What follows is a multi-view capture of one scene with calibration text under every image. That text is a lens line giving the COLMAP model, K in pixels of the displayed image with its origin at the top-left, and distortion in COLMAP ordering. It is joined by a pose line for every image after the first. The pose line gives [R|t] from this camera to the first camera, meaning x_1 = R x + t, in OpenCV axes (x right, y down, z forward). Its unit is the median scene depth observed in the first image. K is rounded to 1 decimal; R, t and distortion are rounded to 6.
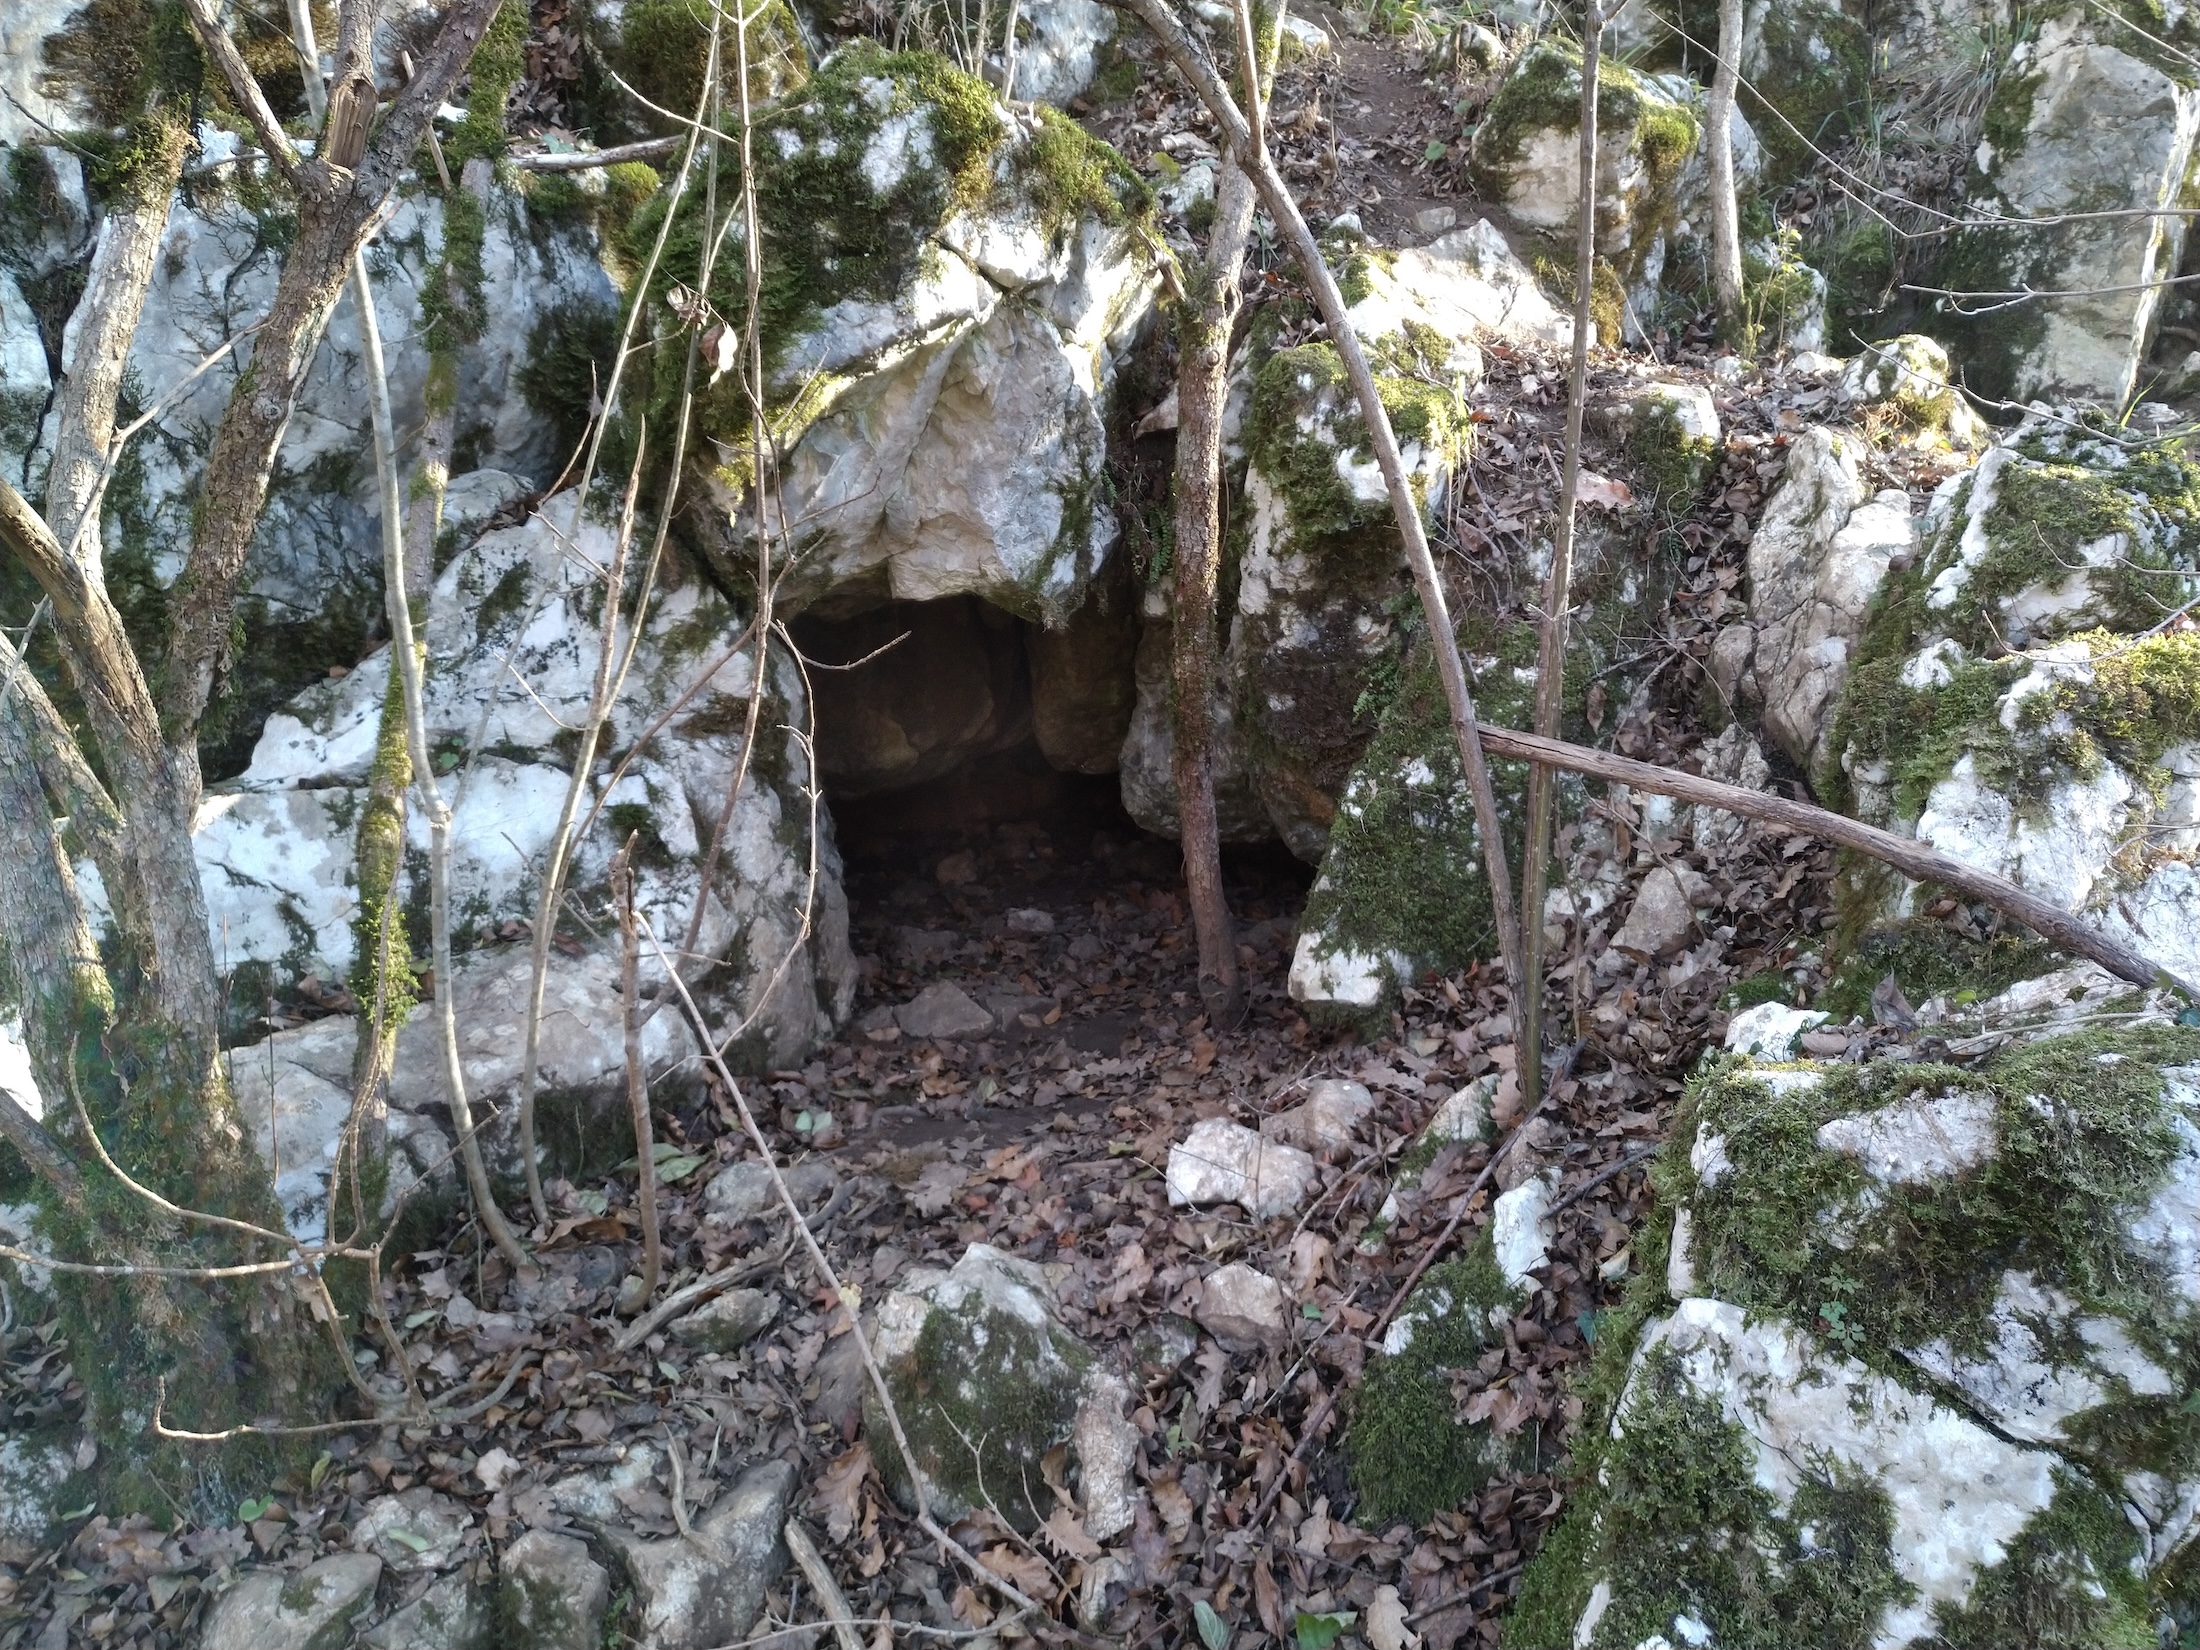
lens RADIAL K [[1772.1, 0, 1100.0], [0, 1772.1, 825.0], [0, 0, 1]] dist [0.001561, 0.004403]
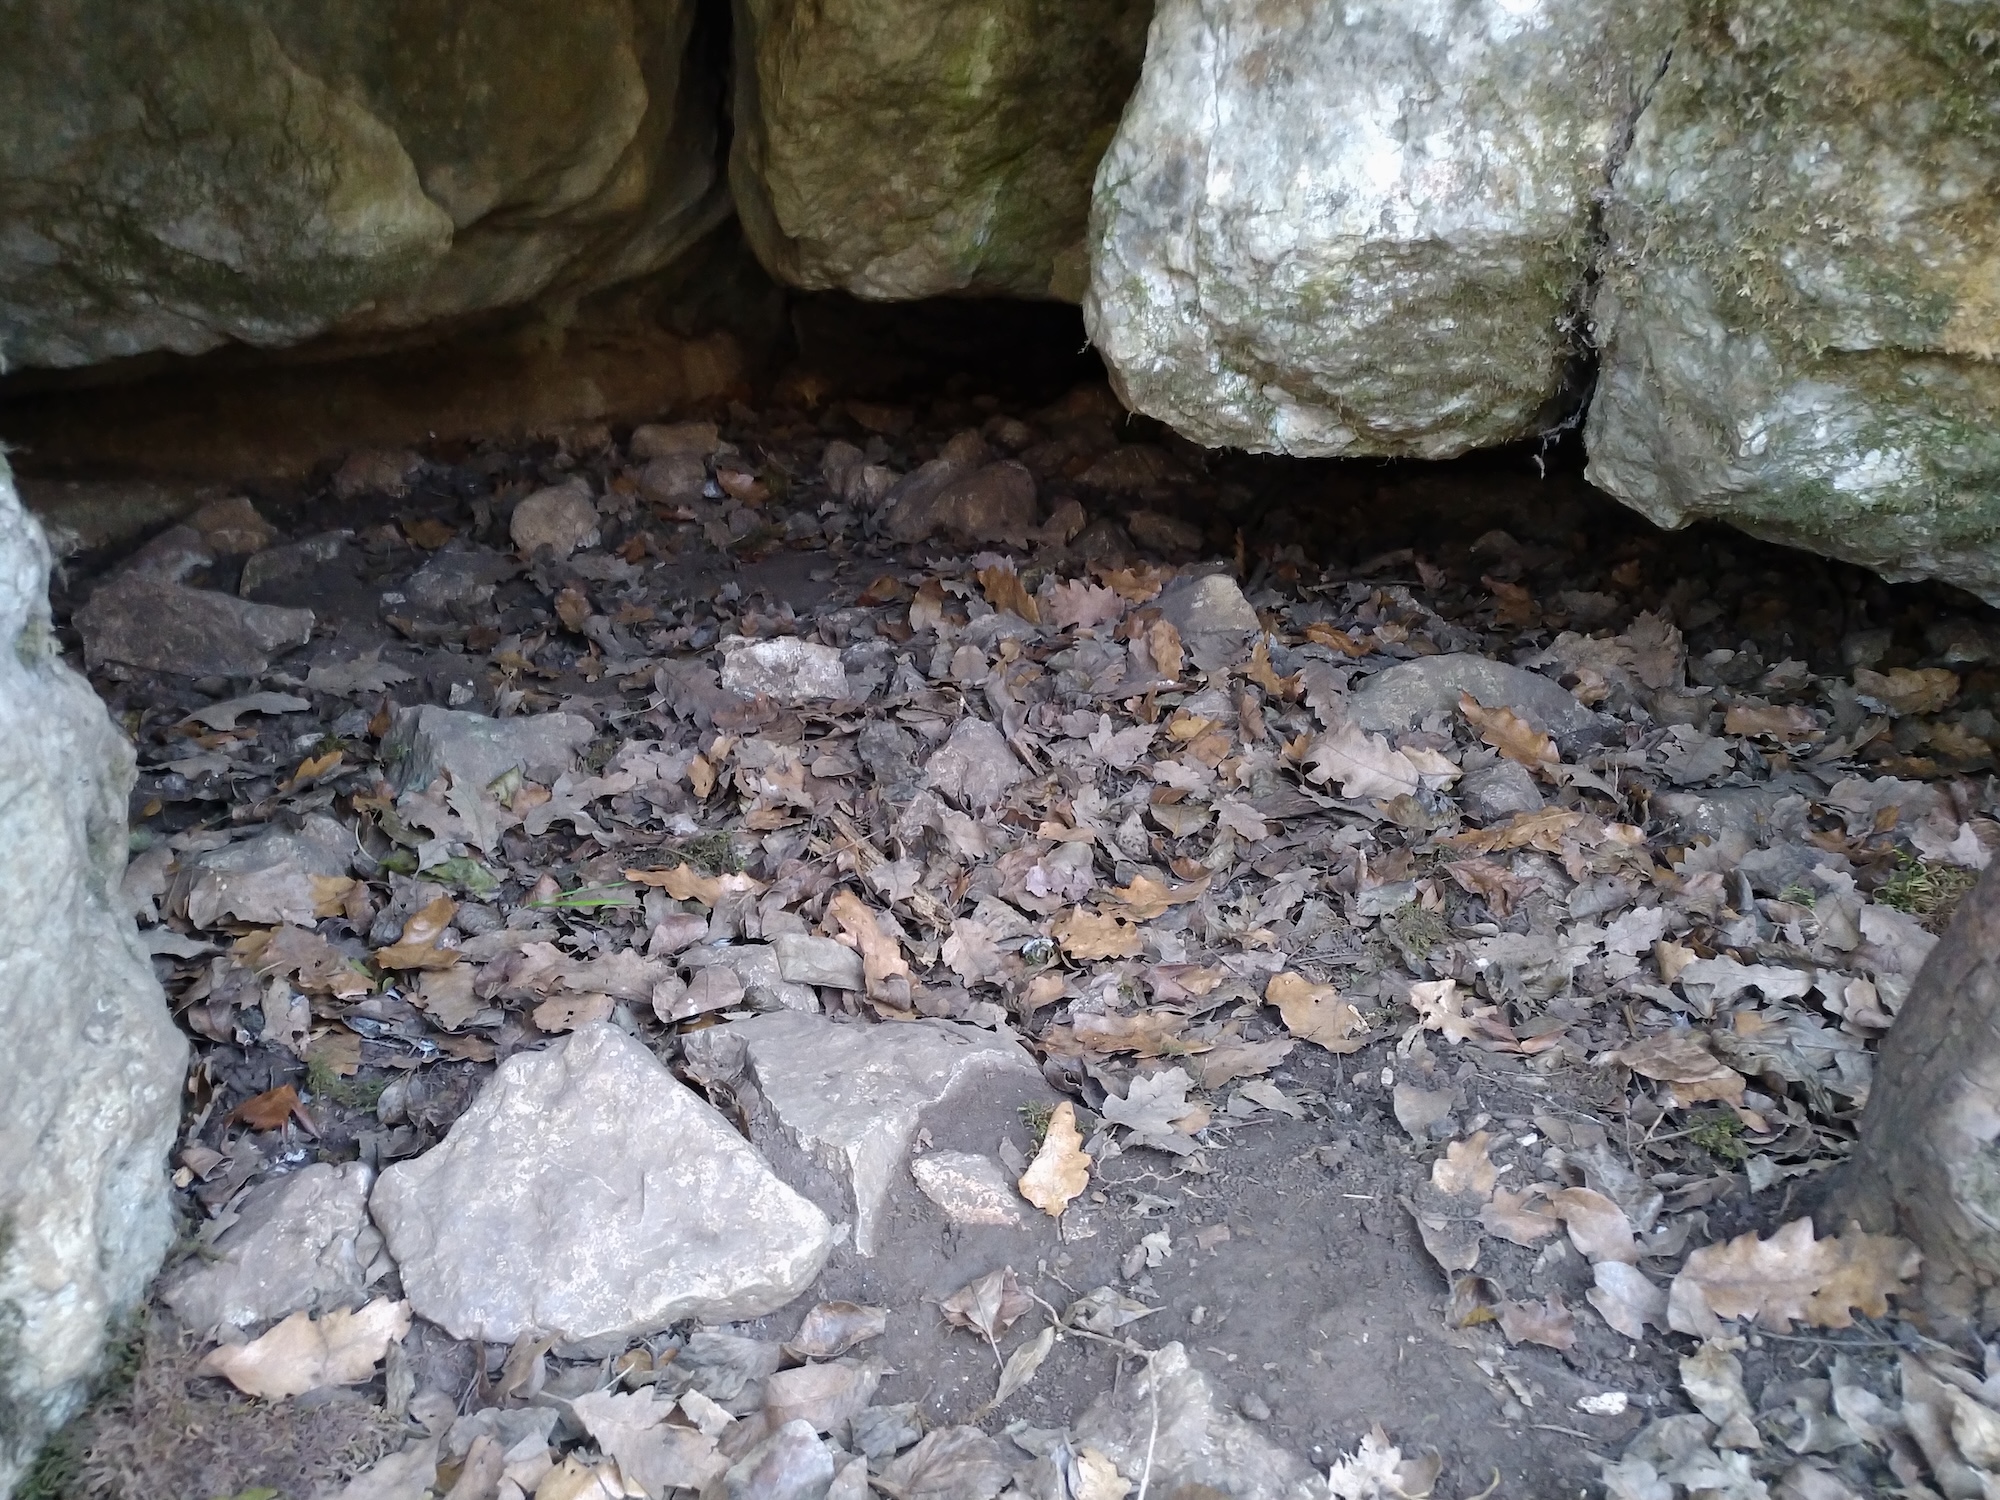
lens RADIAL K [[1611.0, 0, 1000.0], [0, 1611.0, 750.0], [0, 0, 1]] dist [0.001561, 0.004403]
pose [[0.978830, -0.036434, 0.201404, -0.061242], [-0.000335, 0.983742, 0.179587, 0.009033], [-0.204673, -0.175853, 0.962904, 0.628702]]
